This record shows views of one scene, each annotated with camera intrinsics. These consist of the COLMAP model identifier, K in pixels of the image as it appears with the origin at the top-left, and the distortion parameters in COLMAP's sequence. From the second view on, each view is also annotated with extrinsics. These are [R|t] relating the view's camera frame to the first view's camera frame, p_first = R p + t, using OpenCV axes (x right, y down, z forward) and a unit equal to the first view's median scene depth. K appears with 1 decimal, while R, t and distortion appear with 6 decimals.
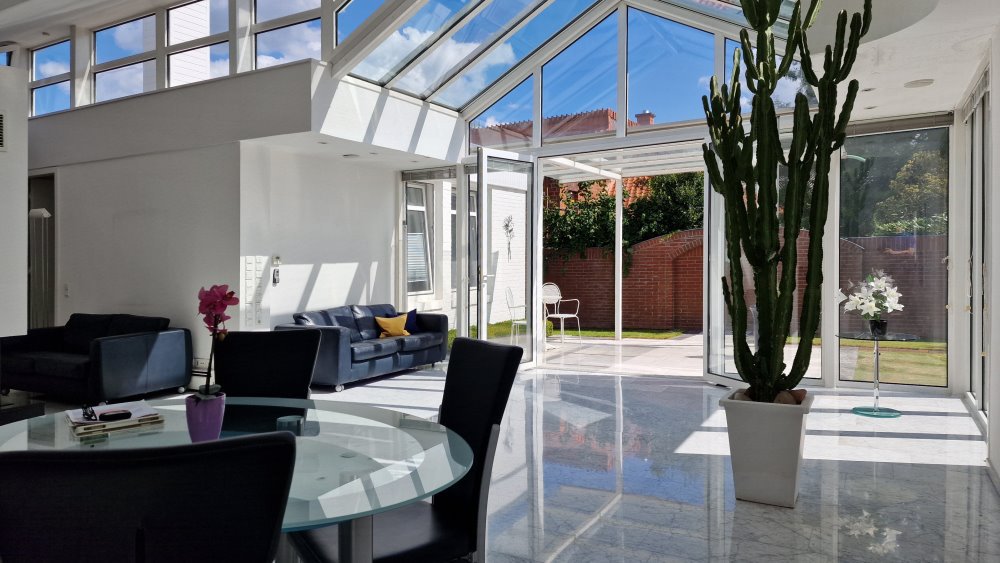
lens RADIAL K [[674.4, 0, 500.1], [0, 674.4, 254.1], [0, 0, 1]] dist [0.047521, -0.000496]
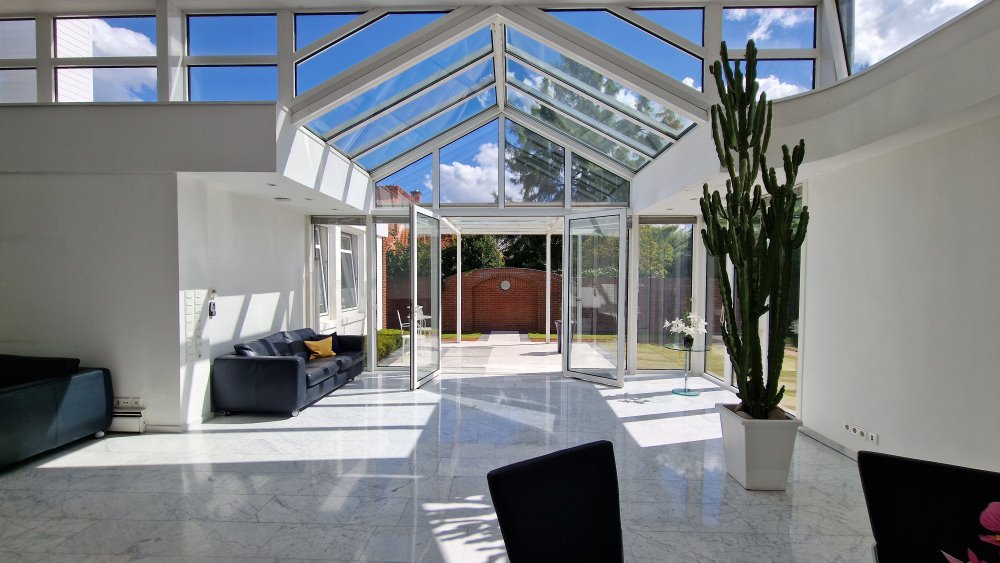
lens RADIAL K [[401.8, 0, 497.3], [0, 401.8, 289.1], [0, 0, 1]] dist [0.001274, 0.000292]
pose [[0.885710, 0.012124, 0.464080, -0.216189], [-0.027490, 0.999274, 0.026361, -0.023739], [-0.463424, -0.036106, 0.885401, 0.243451]]
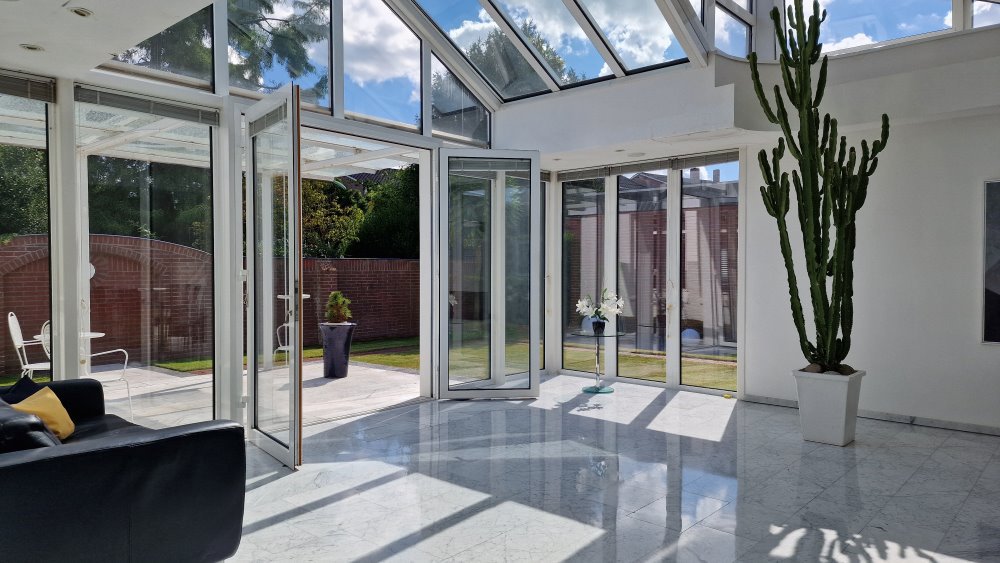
lens RADIAL K [[652.9, 0, 496.3], [0, 652.9, 297.9], [0, 0, 1]] dist [0.042393, -0.002411]
pose [[0.219648, -0.020099, 0.975372, -0.494698], [-0.013486, 0.999630, 0.023636, 0.014579], [-0.975486, -0.018346, 0.219295, 0.620990]]
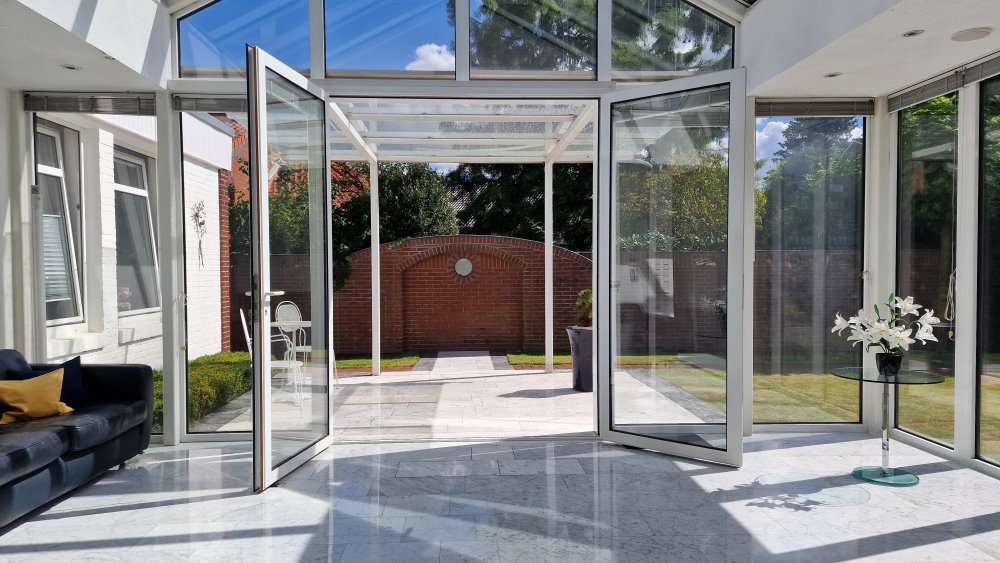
lens RADIAL K [[652.9, 0, 496.3], [0, 652.9, 297.9], [0, 0, 1]] dist [0.042393, -0.002411]
pose [[0.845040, -0.005521, 0.534675, -0.133717], [-0.019893, 0.998930, 0.041755, 0.009243], [-0.534333, -0.045921, 0.844026, 0.426265]]
